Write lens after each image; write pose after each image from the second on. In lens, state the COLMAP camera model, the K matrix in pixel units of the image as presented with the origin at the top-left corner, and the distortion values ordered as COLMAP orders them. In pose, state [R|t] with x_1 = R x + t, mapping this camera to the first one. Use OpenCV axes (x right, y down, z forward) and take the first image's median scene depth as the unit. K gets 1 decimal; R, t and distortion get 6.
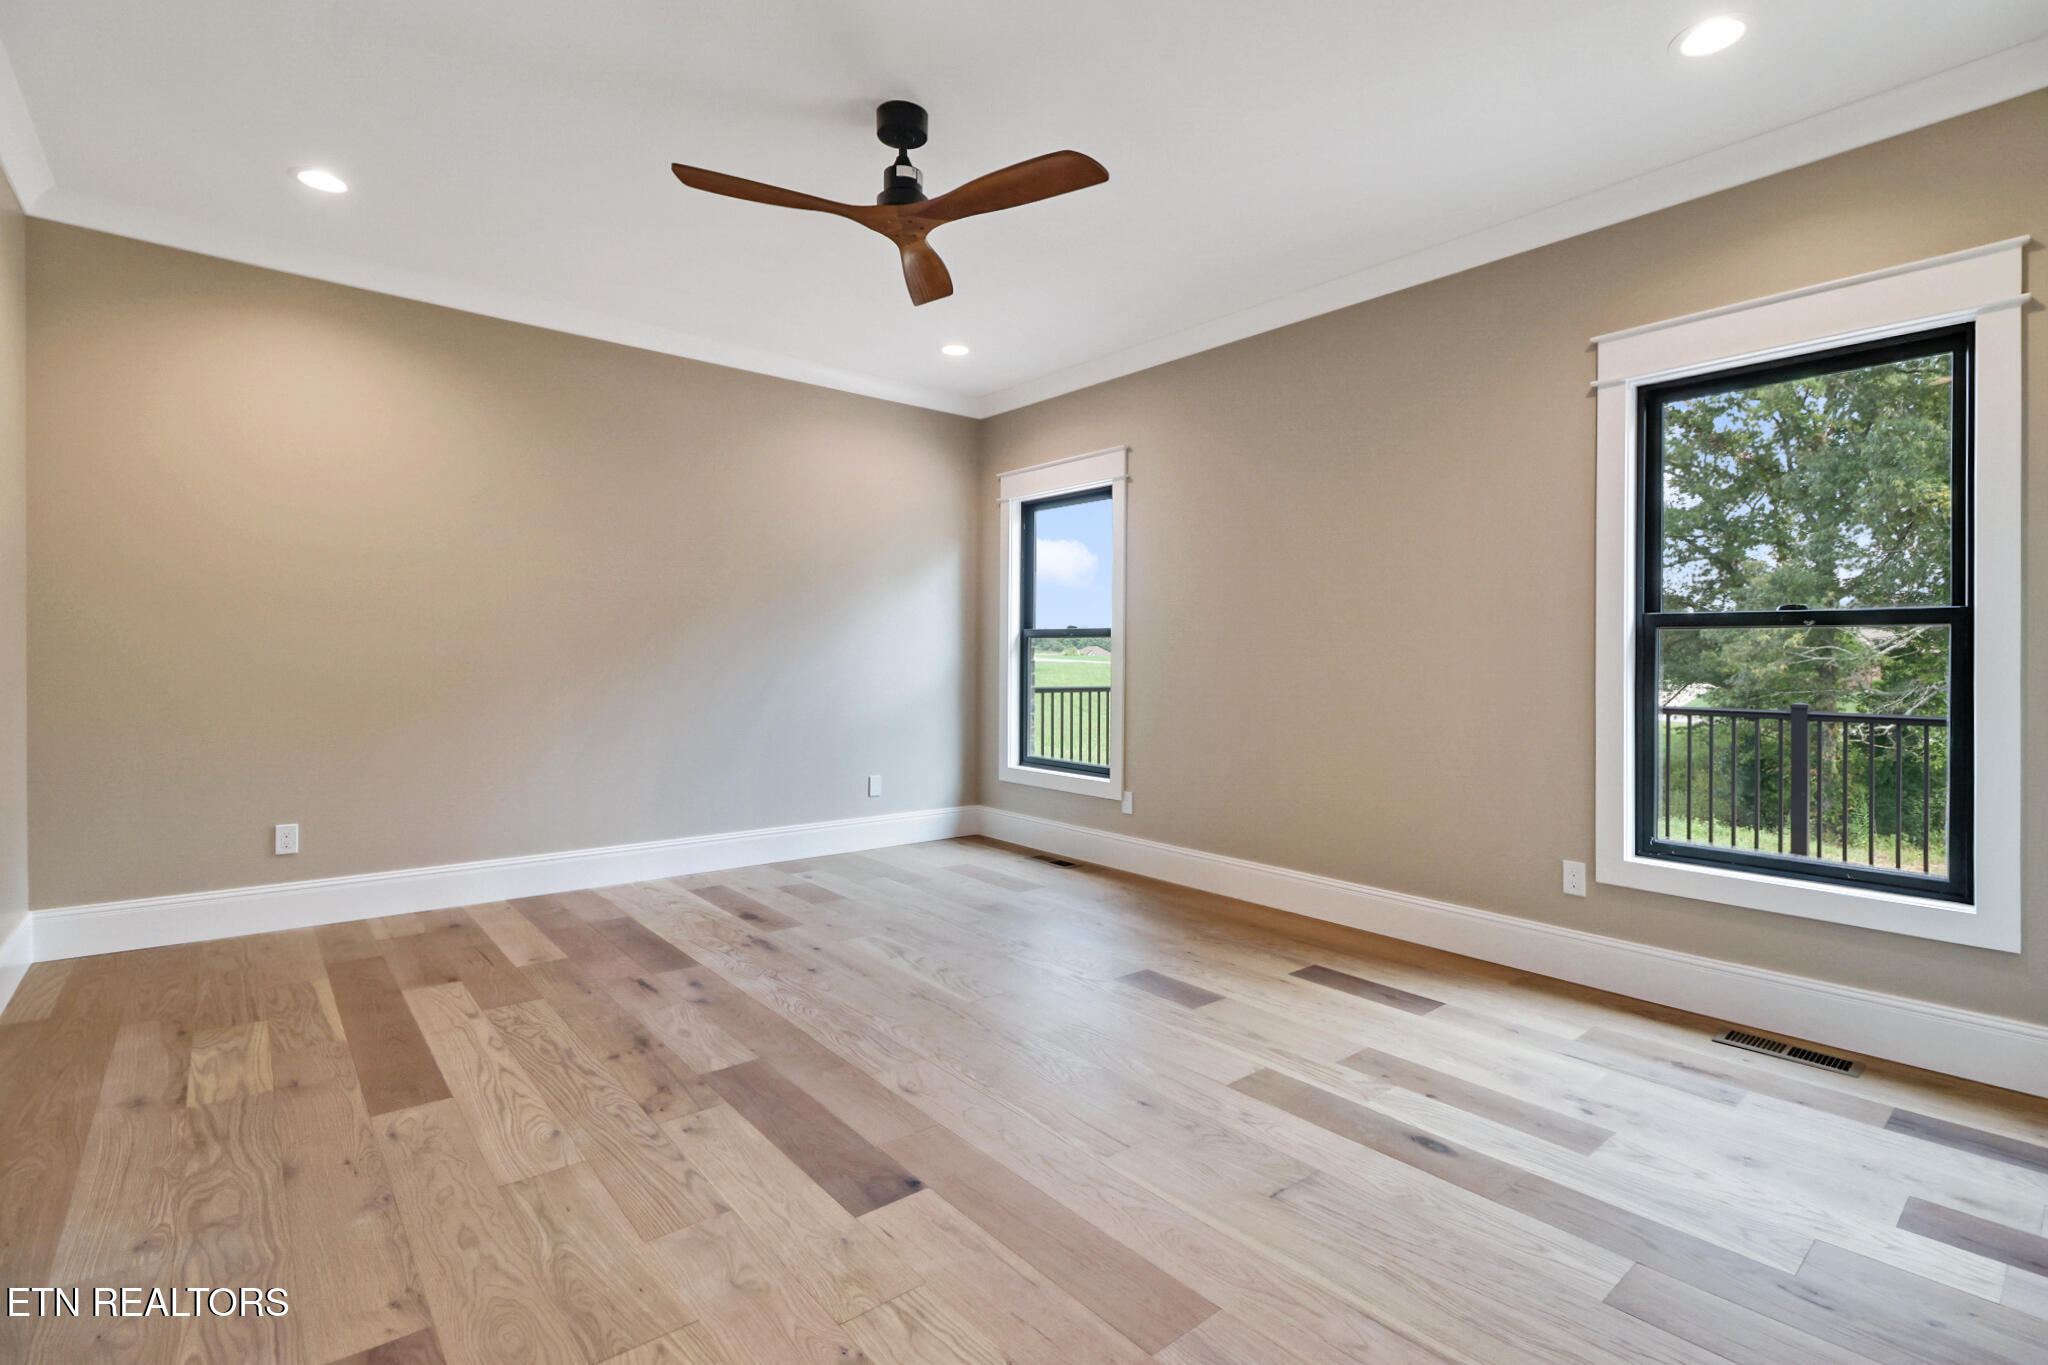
lens RADIAL K [[936.6, 0, 1018.6], [0, 936.6, 659.1], [0, 0, 1]] dist [-0.000150, 0.000513]
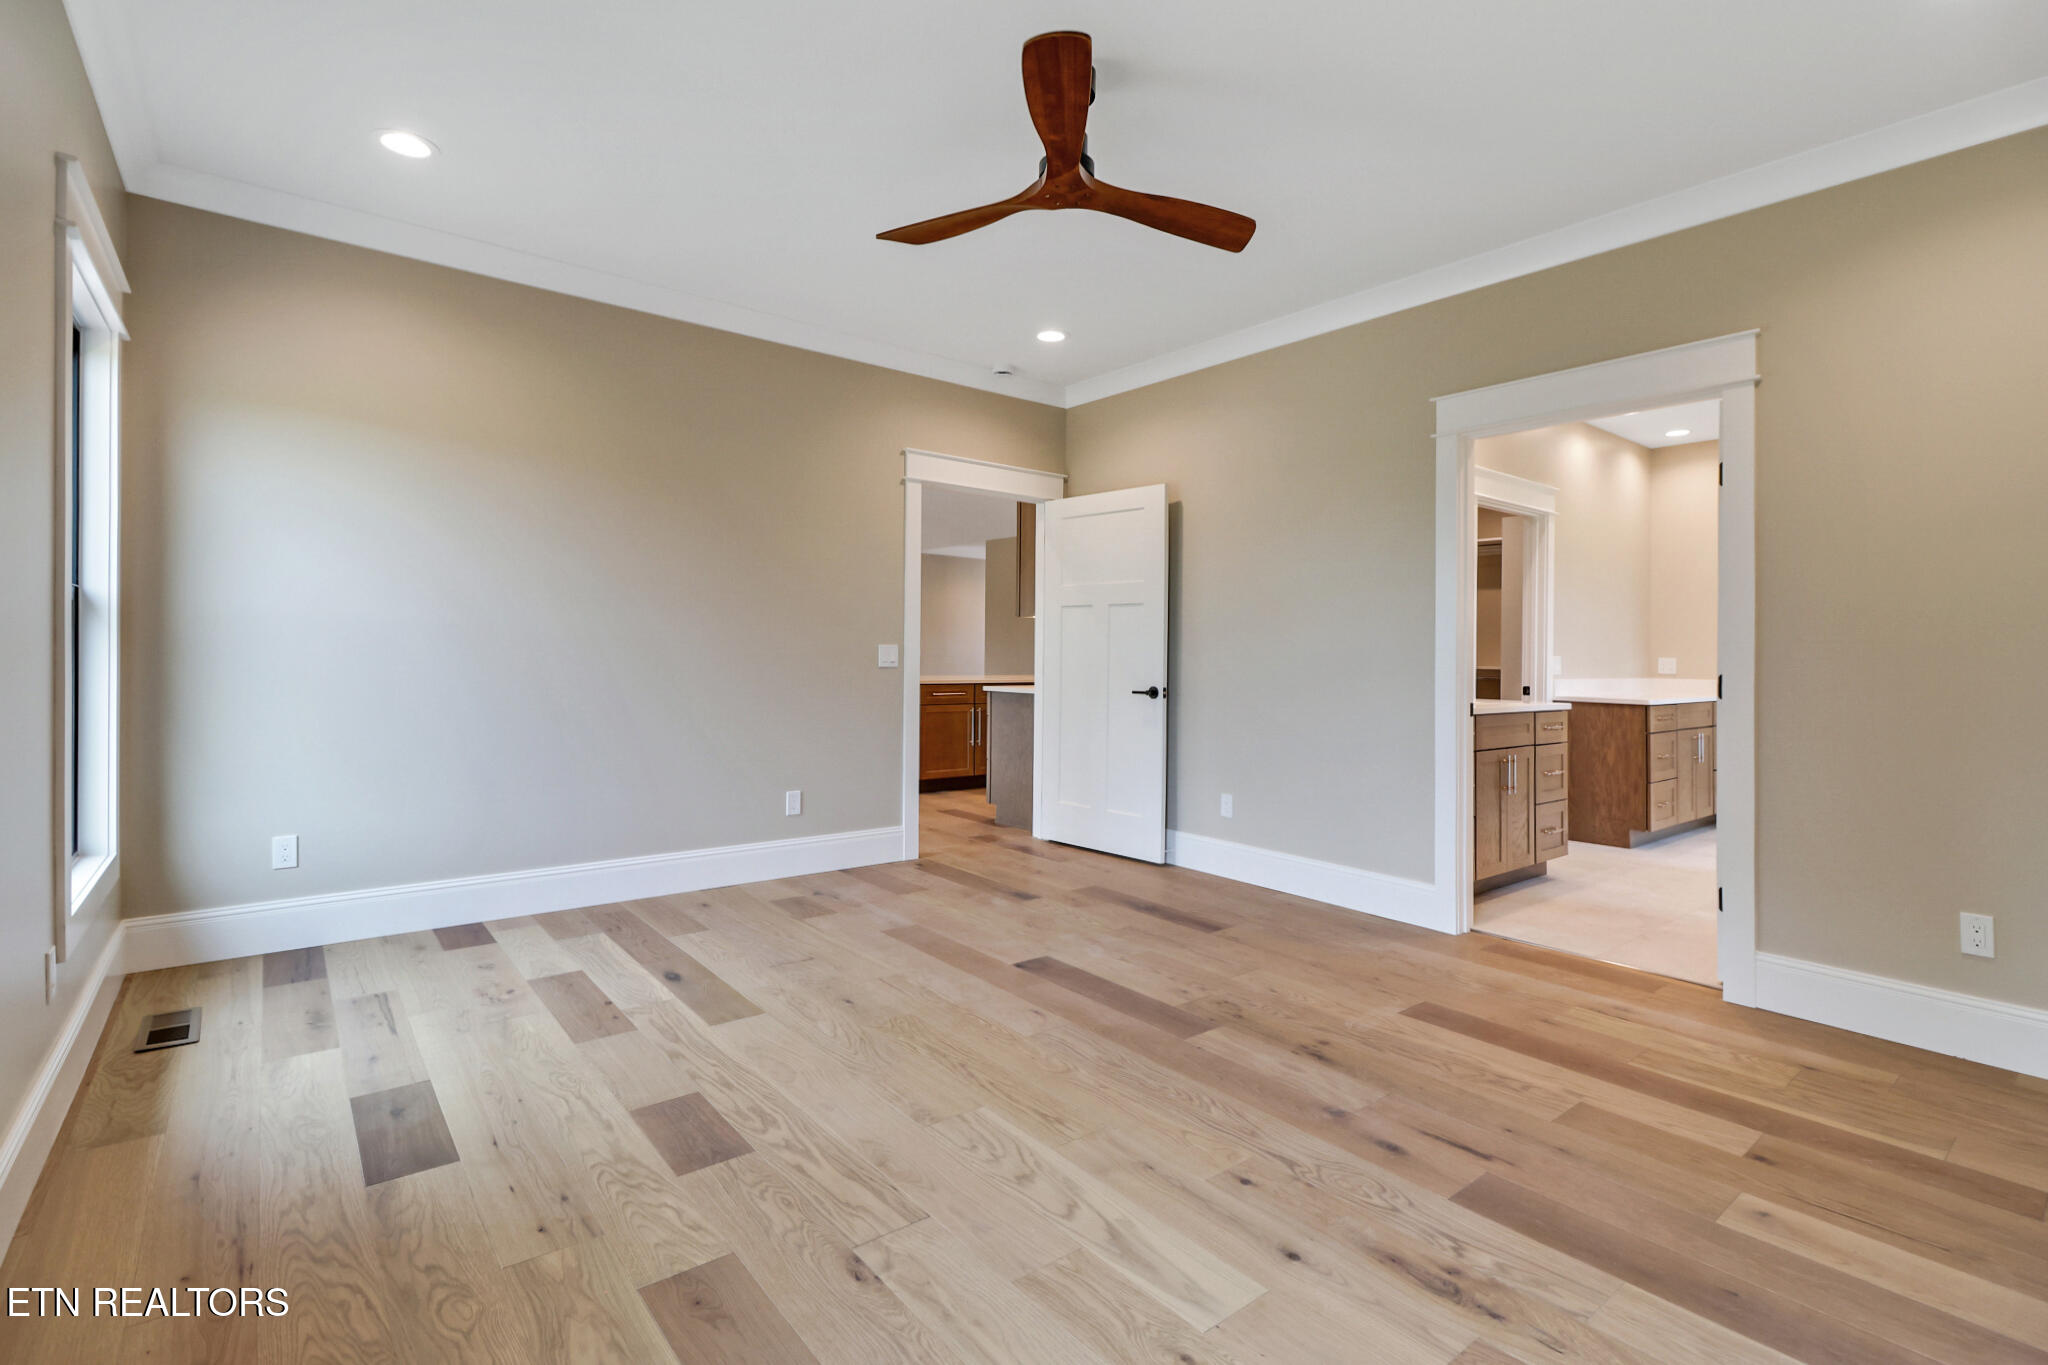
lens RADIAL K [[936.6, 0, 1018.6], [0, 936.6, 659.1], [0, 0, 1]] dist [-0.000150, 0.000513]
pose [[-0.999343, -0.024238, 0.026942, -0.108269], [-0.024134, 0.999700, 0.004181, 0.000542], [-0.027036, 0.003528, -0.999628, 2.044221]]
